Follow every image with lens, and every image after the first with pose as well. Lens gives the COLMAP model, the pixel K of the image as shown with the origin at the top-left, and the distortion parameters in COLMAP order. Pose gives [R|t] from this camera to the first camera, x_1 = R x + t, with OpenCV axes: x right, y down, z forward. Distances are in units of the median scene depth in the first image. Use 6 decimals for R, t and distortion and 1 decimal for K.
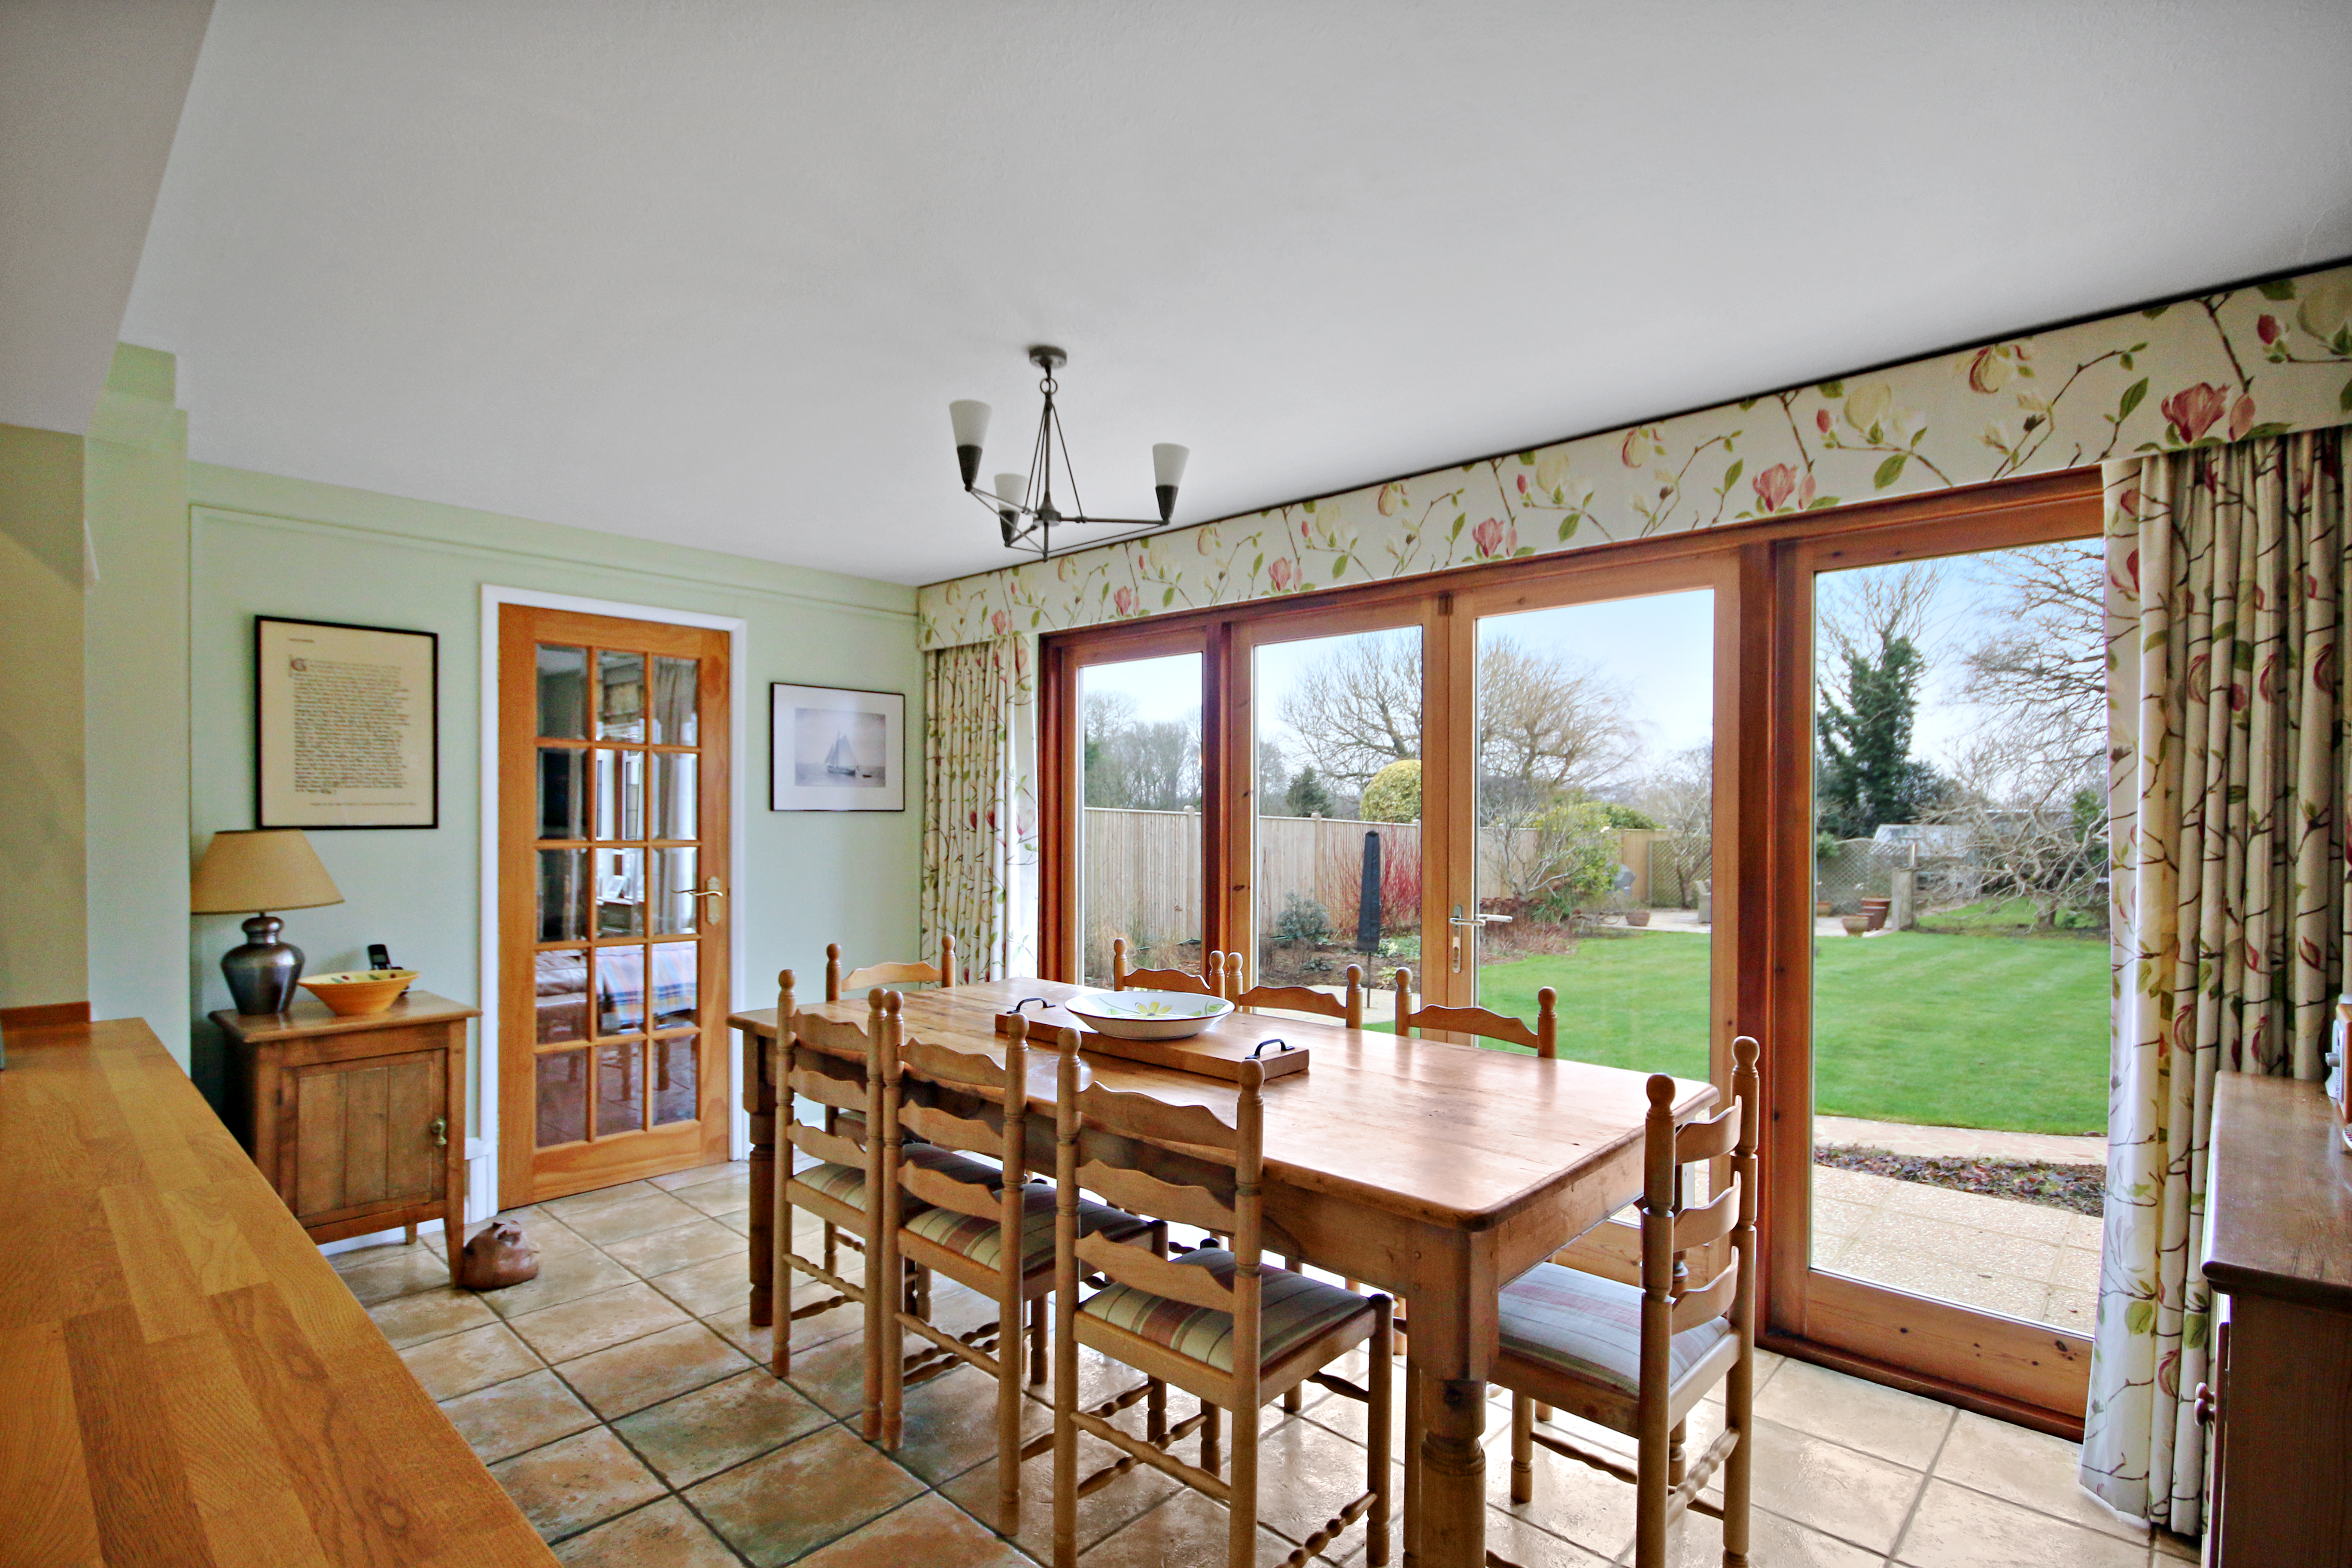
lens RADIAL K [[1115.7, 0, 1178.1], [0, 1115.7, 804.0], [0, 0, 1]] dist [0.000716, -0.003739]
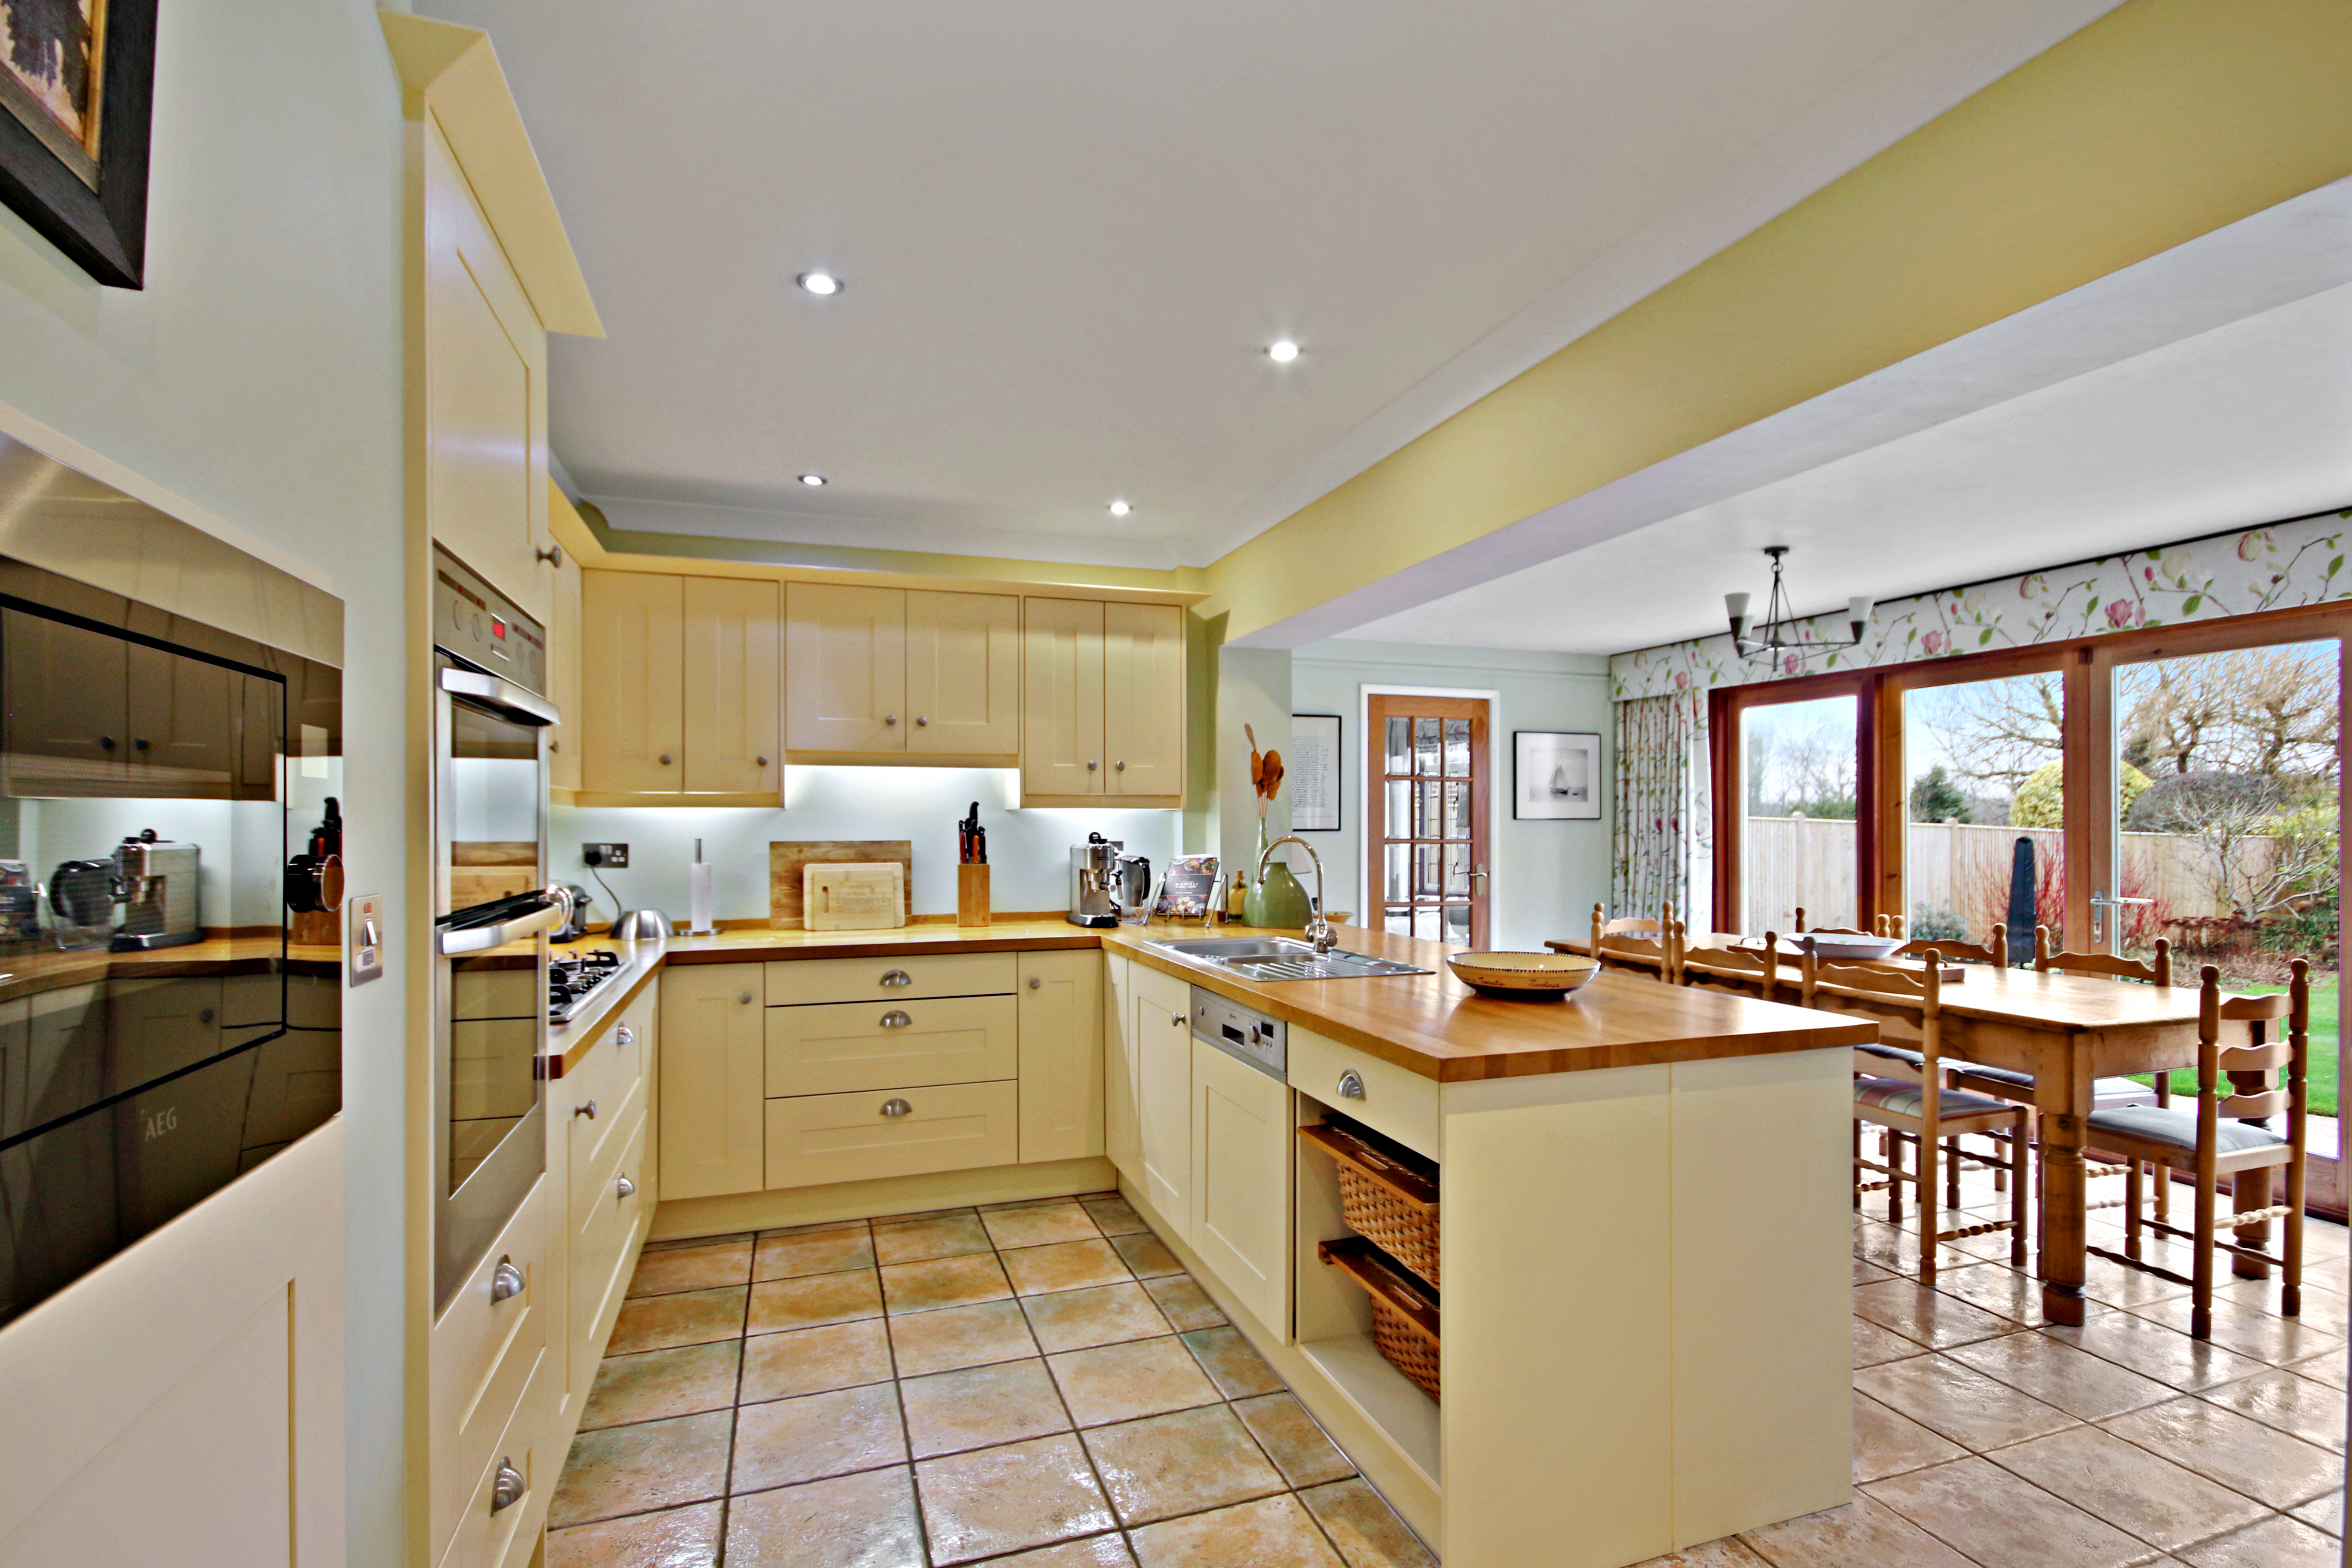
lens RADIAL K [[1115.6, 0, 1182.6], [0, 1115.6, 817.0], [0, 0, 1]] dist [0.000716, -0.003739]
pose [[0.888066, -0.006829, -0.459664, -0.075190], [0.008711, 0.999960, 0.001974, -0.003778], [0.459633, -0.005758, 0.888090, -0.487827]]
